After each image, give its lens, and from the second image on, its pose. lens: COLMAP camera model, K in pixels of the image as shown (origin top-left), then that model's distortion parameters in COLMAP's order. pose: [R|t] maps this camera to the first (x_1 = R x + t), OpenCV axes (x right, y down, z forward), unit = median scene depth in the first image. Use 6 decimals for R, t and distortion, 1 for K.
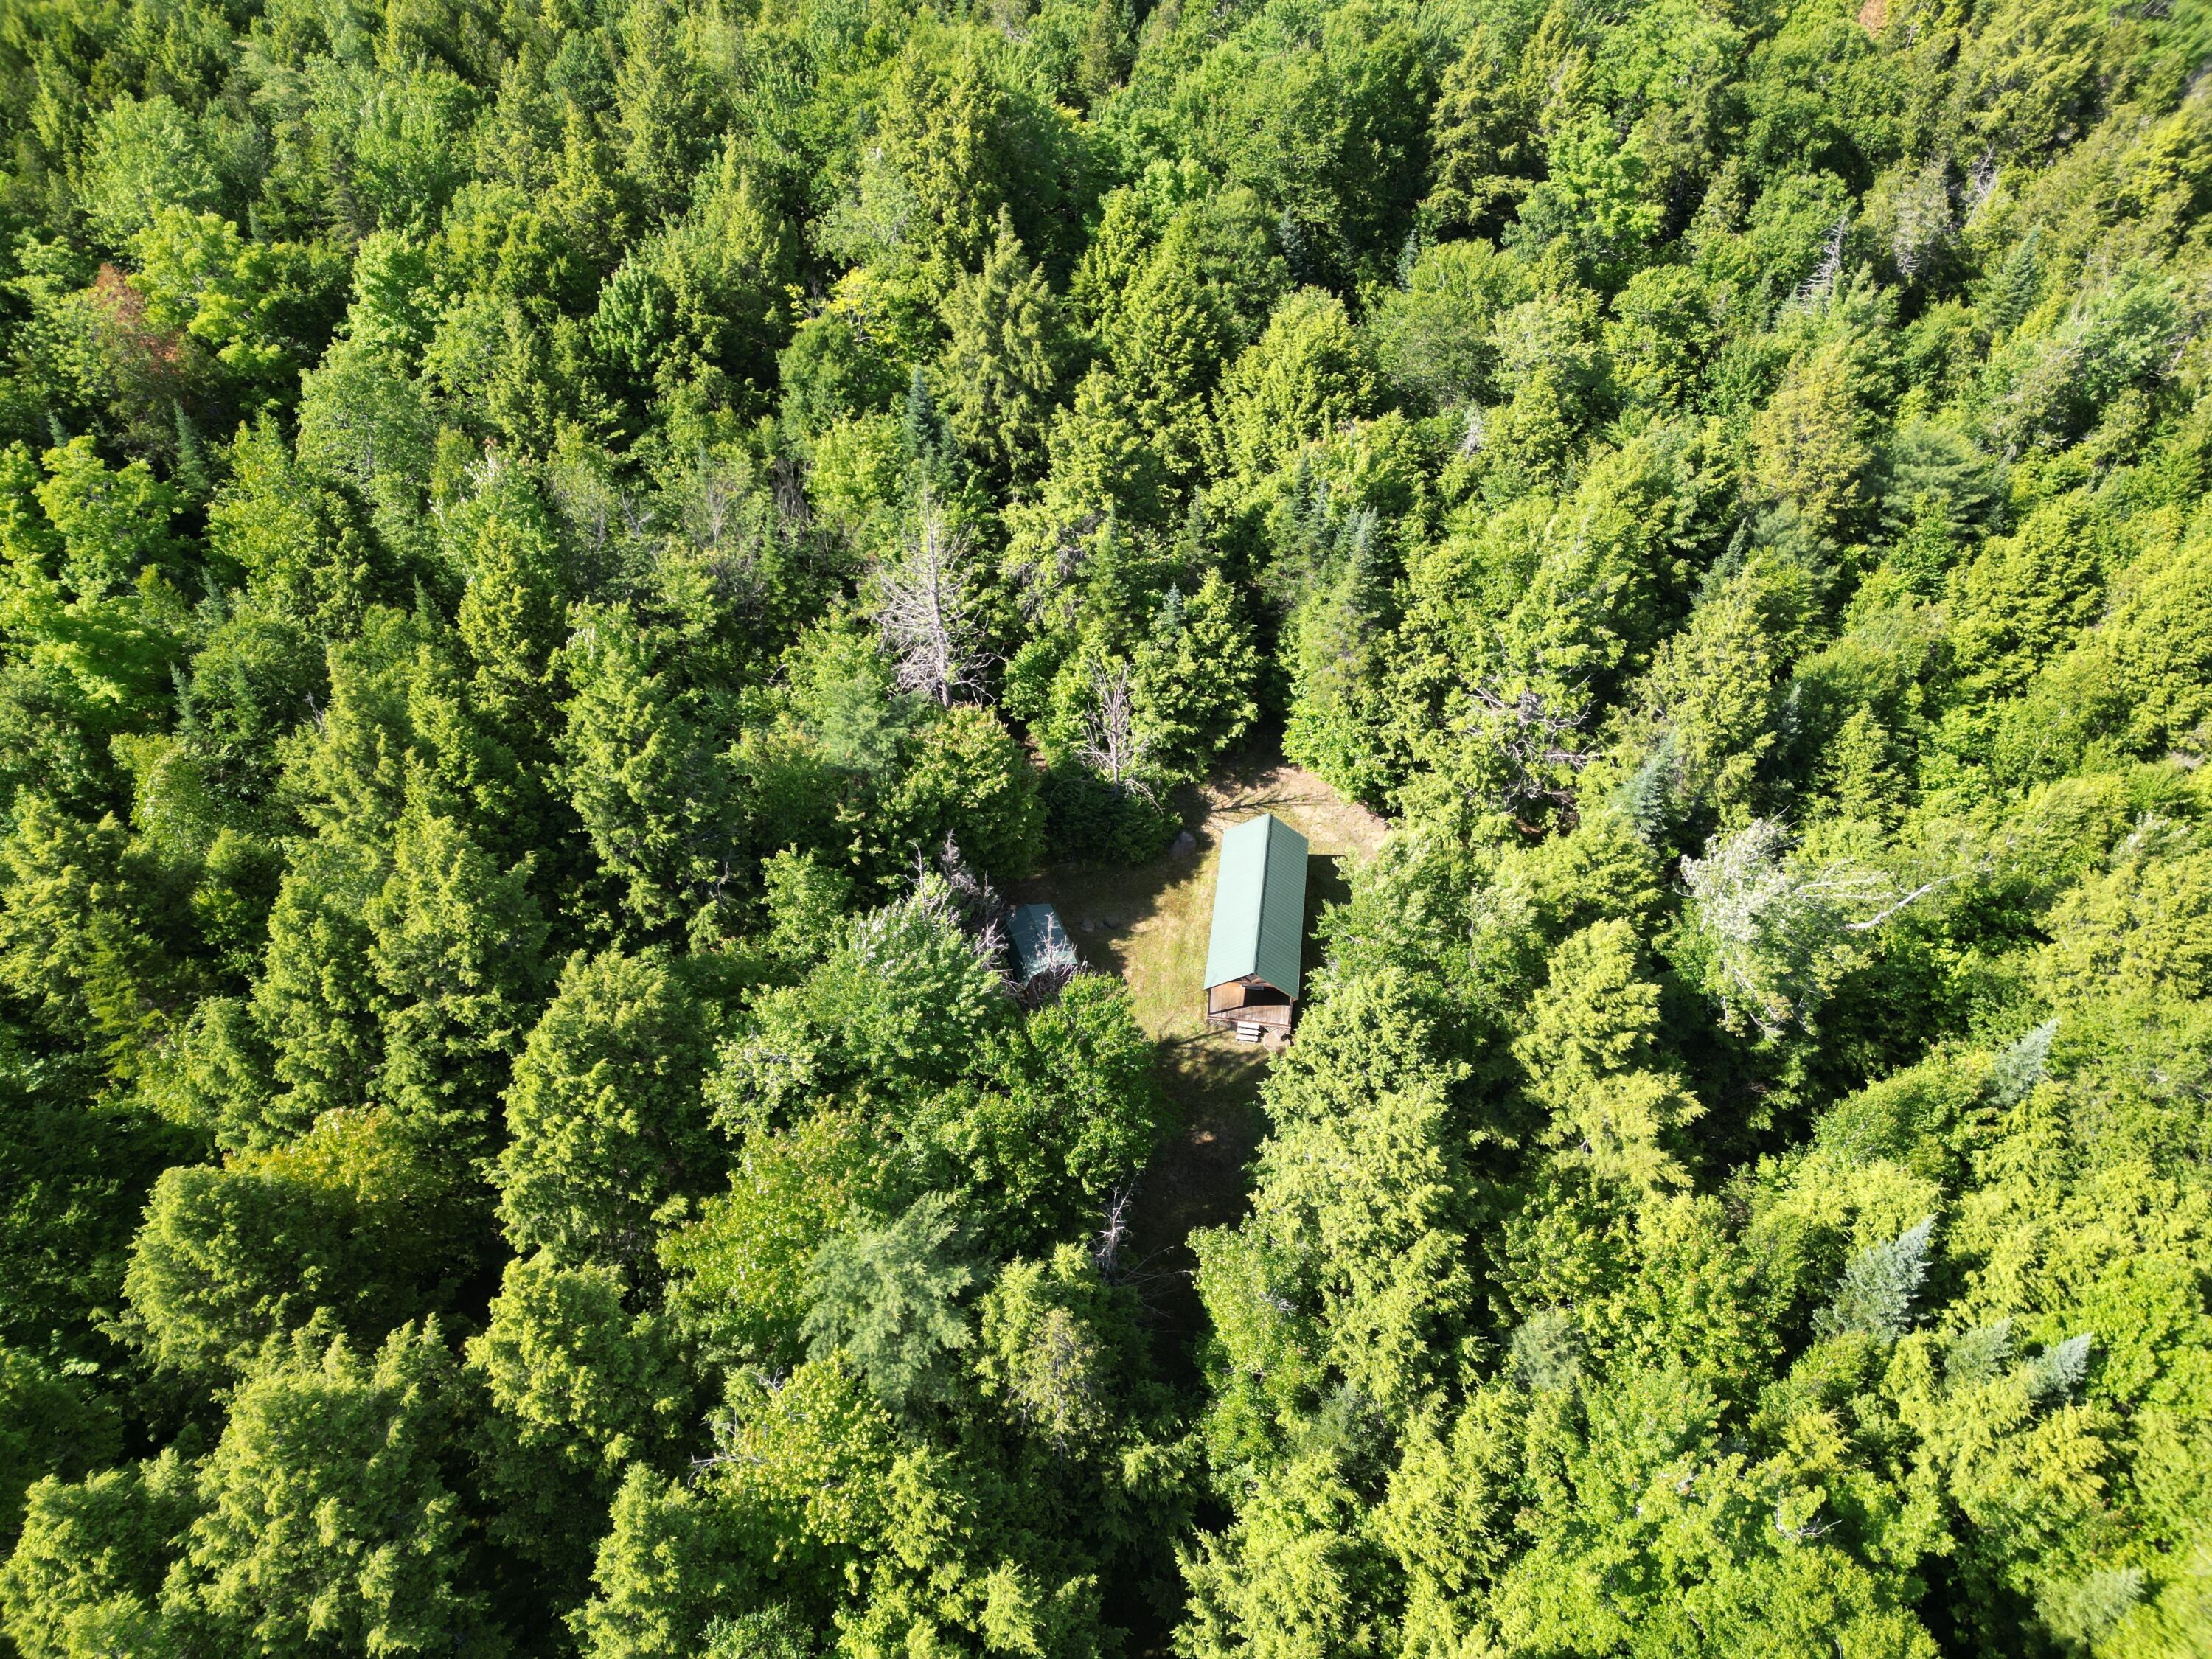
lens RADIAL K [[1413.1, 0, 1073.8], [0, 1413.1, 829.9], [0, 0, 1]] dist [0.064230, -0.063138]
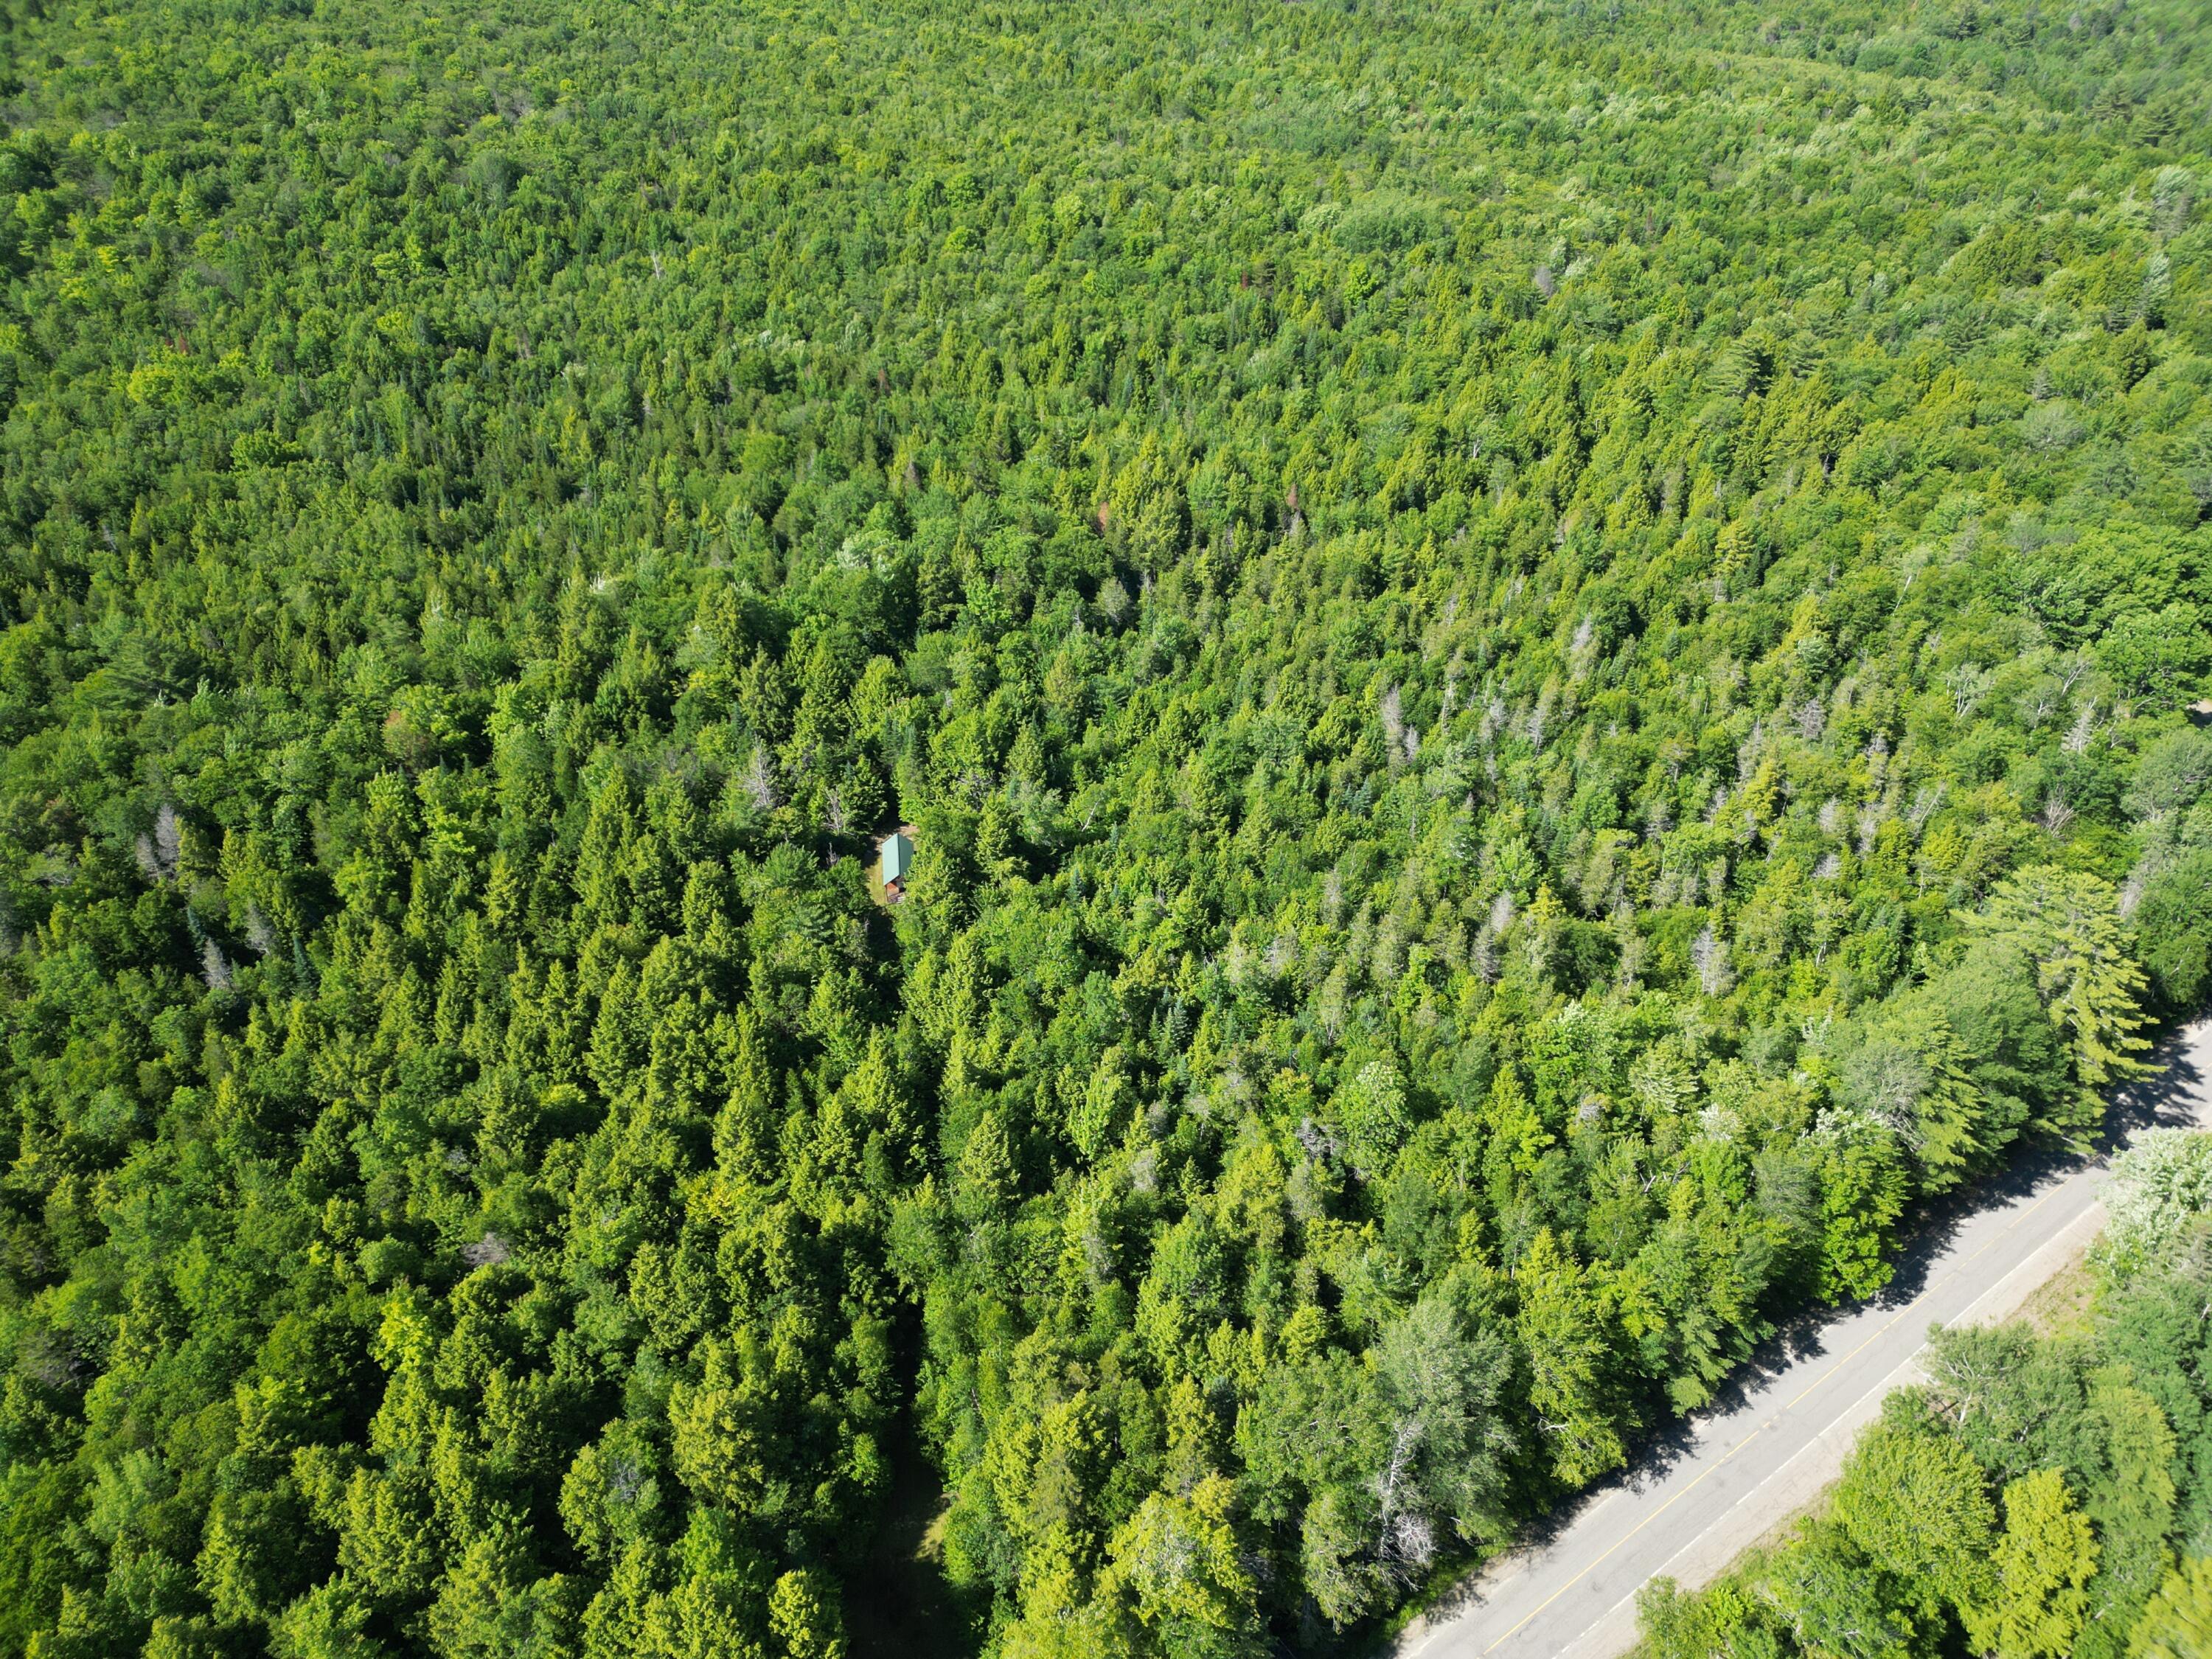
lens RADIAL K [[1413.1, 0, 1073.8], [0, 1413.1, 829.9], [0, 0, 1]] dist [0.064230, -0.063138]
pose [[0.956862, -0.157773, 0.243975, -0.182263], [0.210934, 0.954699, -0.209897, 0.564717], [-0.199807, 0.252305, 0.946794, -1.501982]]
